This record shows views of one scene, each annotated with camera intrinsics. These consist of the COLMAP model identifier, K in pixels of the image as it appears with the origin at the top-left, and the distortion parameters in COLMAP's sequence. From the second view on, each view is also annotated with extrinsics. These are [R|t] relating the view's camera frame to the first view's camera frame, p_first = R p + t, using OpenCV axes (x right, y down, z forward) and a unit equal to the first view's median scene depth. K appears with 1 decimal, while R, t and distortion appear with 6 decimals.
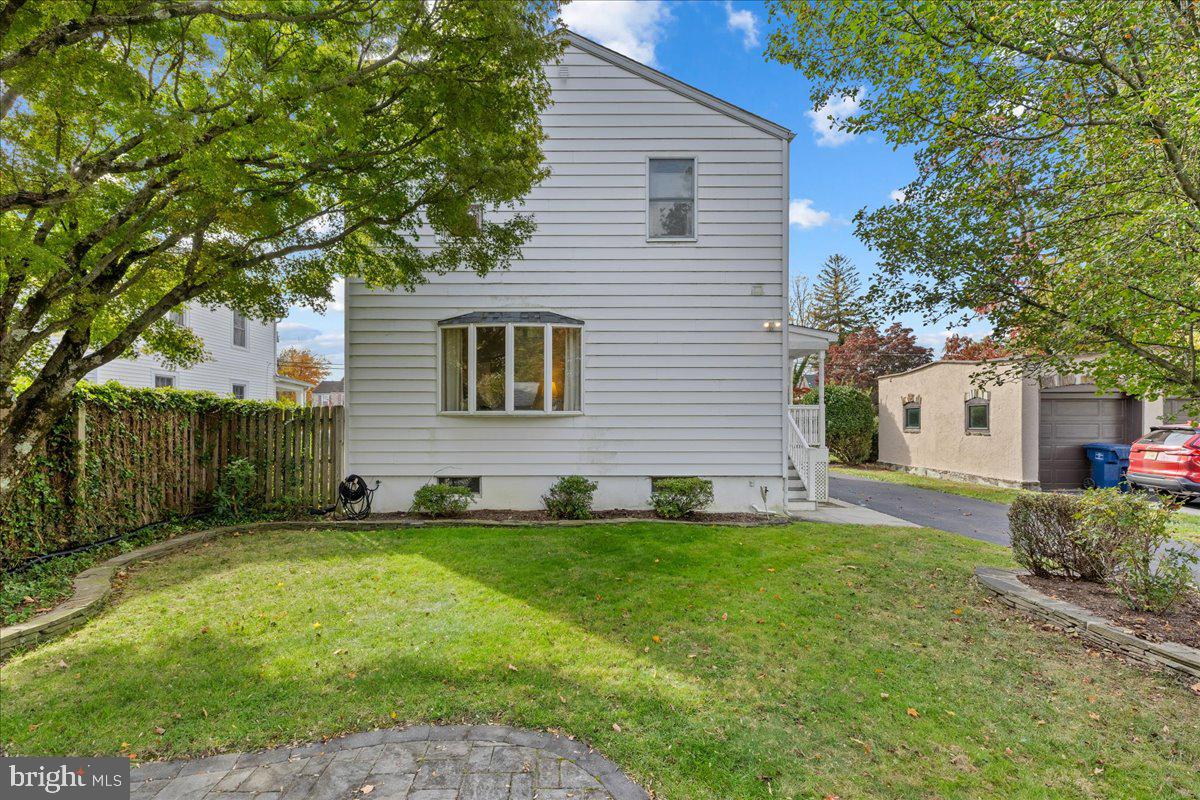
lens RADIAL K [[529.0, 0, 600.0], [0, 529.0, 400.0], [0, 0, 1]] dist [-0.005308, -0.000277]
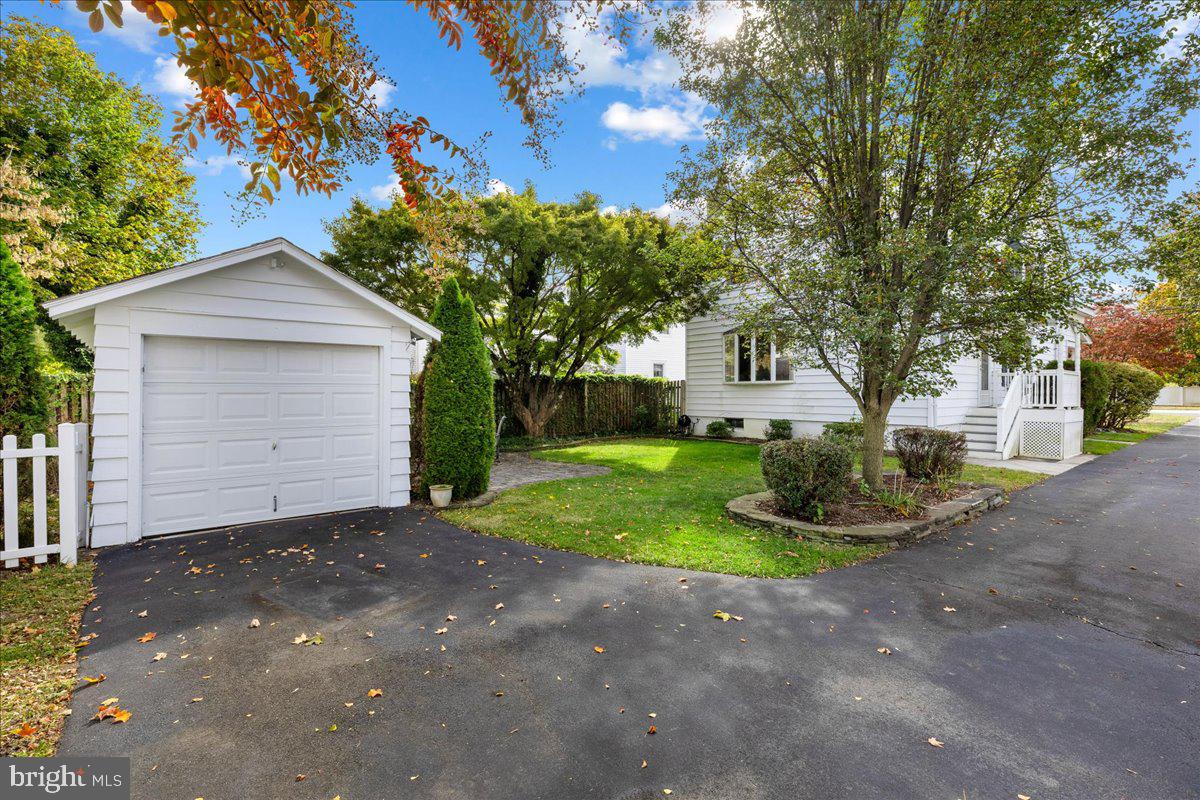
lens RADIAL K [[529.0, 0, 600.0], [0, 529.0, 400.0], [0, 0, 1]] dist [-0.005308, -0.000277]
pose [[0.624385, 0.010234, -0.781049, 0.861479], [0.040380, 0.998154, 0.045360, -0.016093], [0.780072, -0.059861, 0.622820, -0.467231]]
